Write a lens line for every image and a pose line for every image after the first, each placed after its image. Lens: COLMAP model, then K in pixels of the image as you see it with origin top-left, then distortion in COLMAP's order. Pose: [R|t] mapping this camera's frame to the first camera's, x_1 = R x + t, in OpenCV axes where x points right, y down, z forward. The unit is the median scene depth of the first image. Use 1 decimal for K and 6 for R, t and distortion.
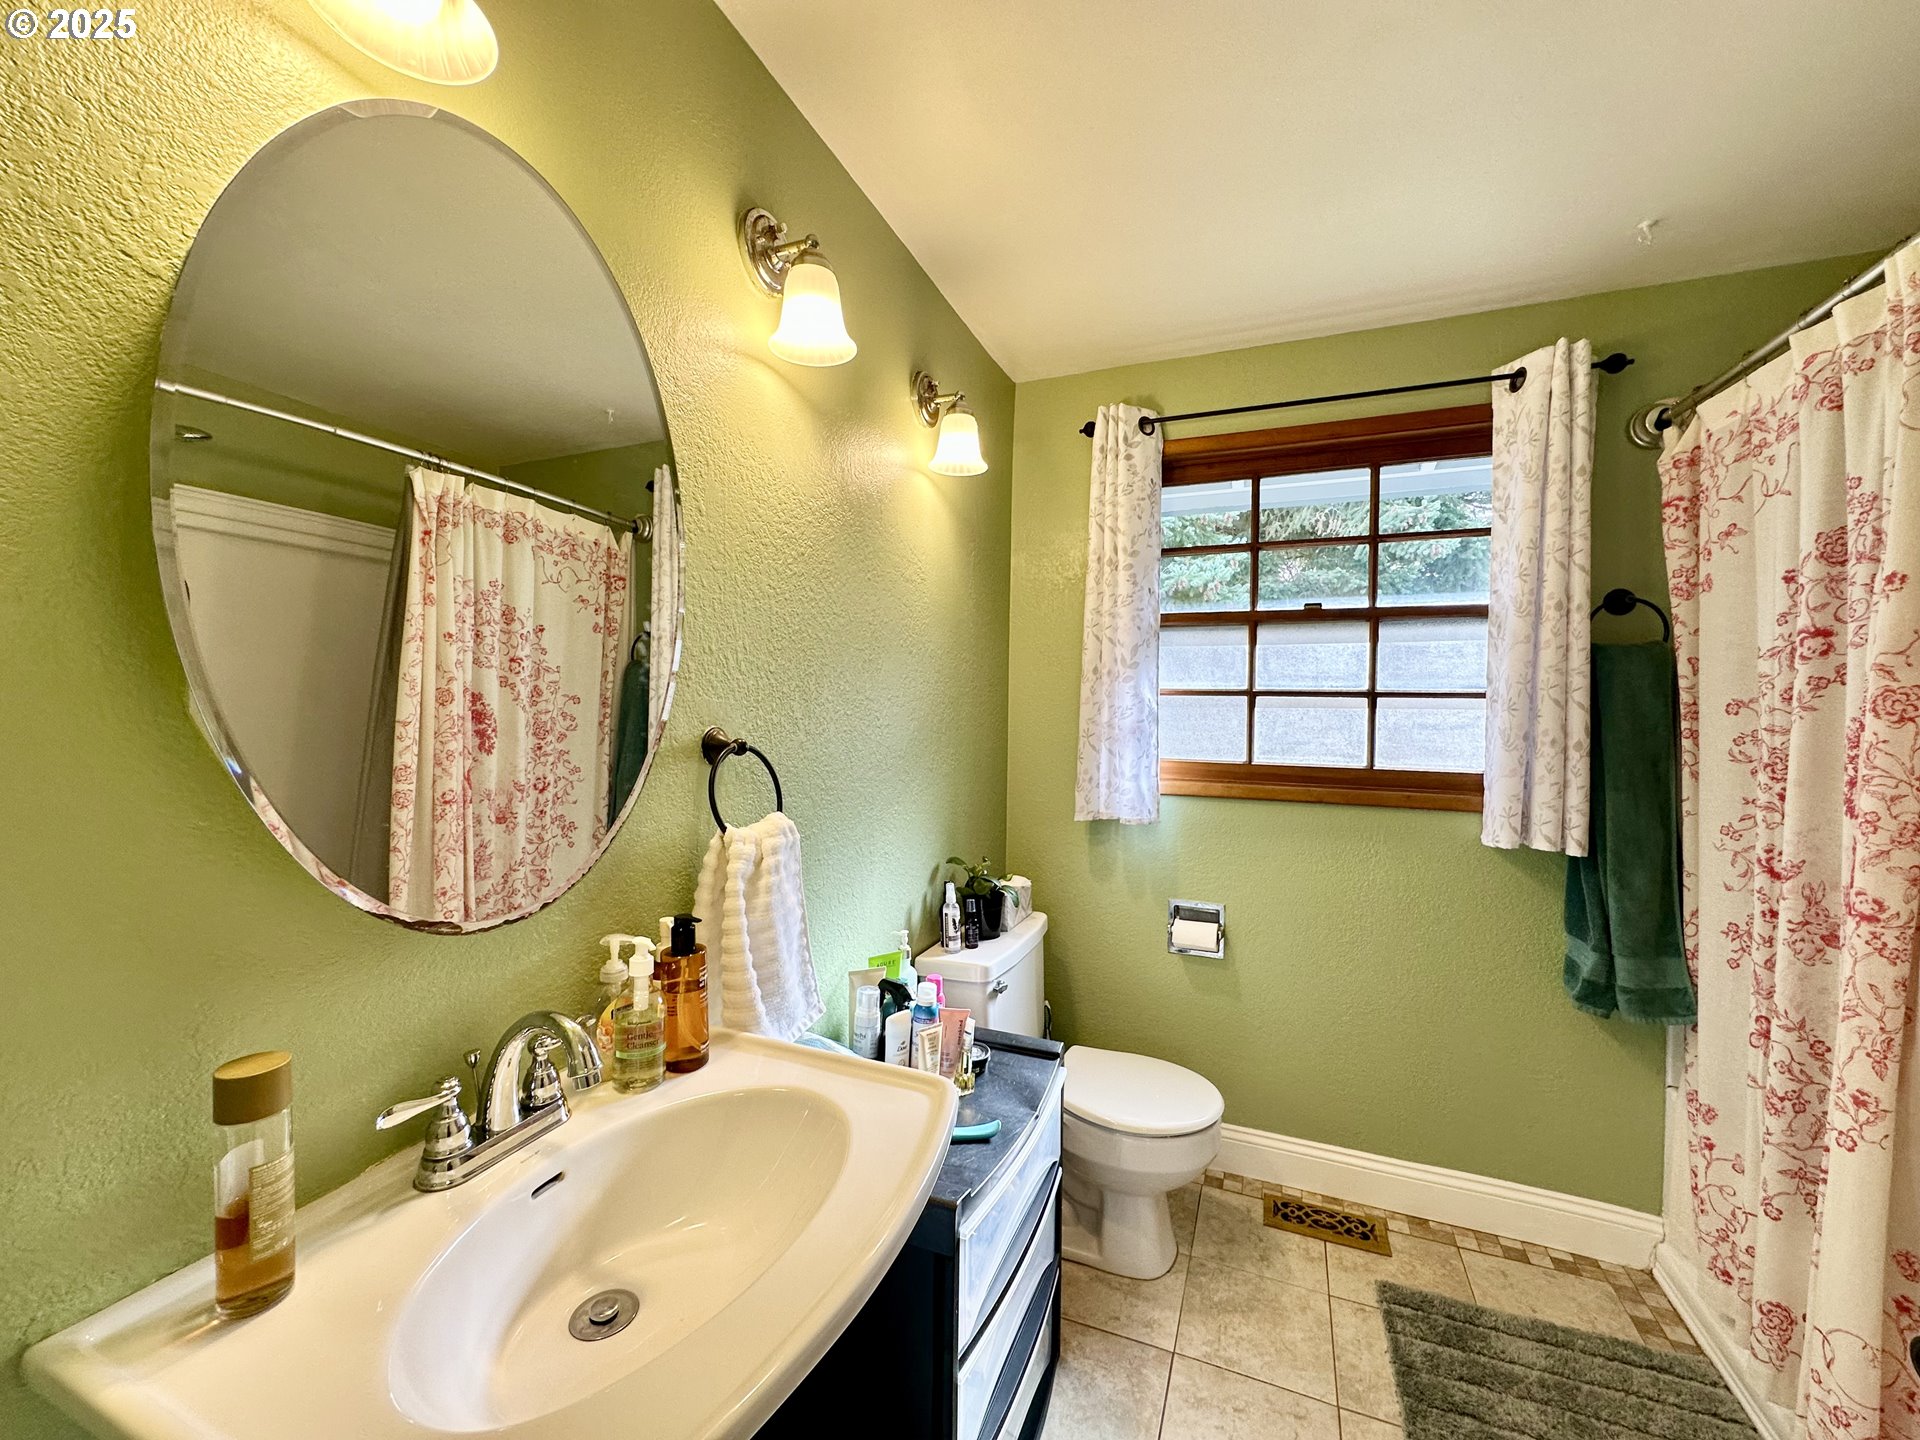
lens RADIAL K [[765.7, 0, 964.2], [0, 765.7, 717.2], [0, 0, 1]] dist [-0.003989, 0.001073]
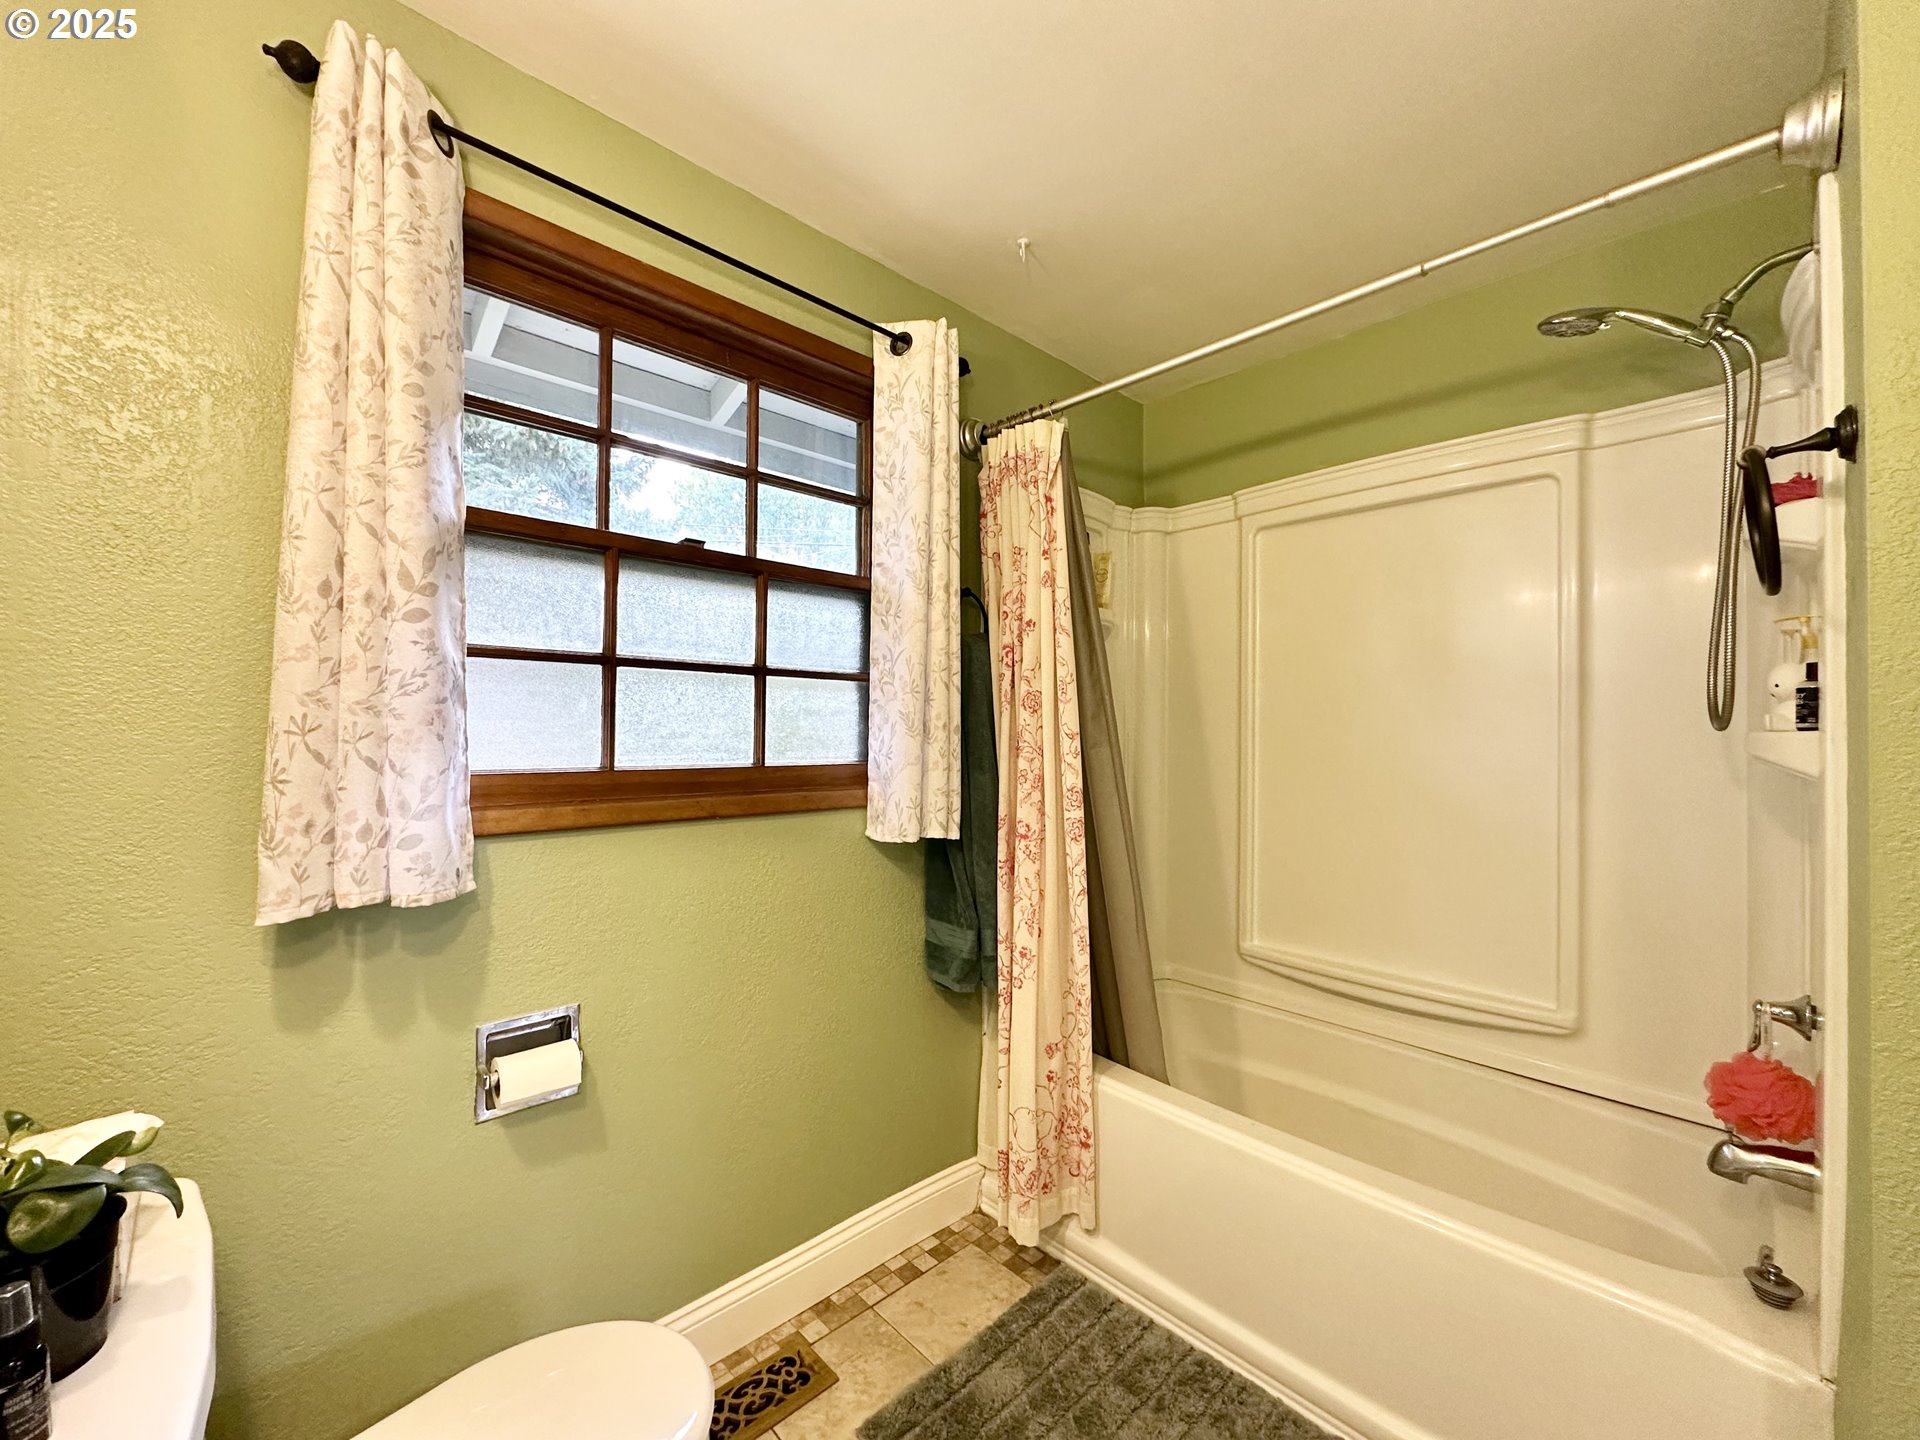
lens RADIAL K [[765.7, 0, 942.7], [0, 765.7, 719.3], [0, 0, 1]] dist [-0.003989, 0.001073]
pose [[0.405072, -0.000809, 0.914285, -0.108468], [0.004528, 0.999989, -0.001121, 0.021656], [-0.914274, 0.004594, 0.405071, 0.523498]]
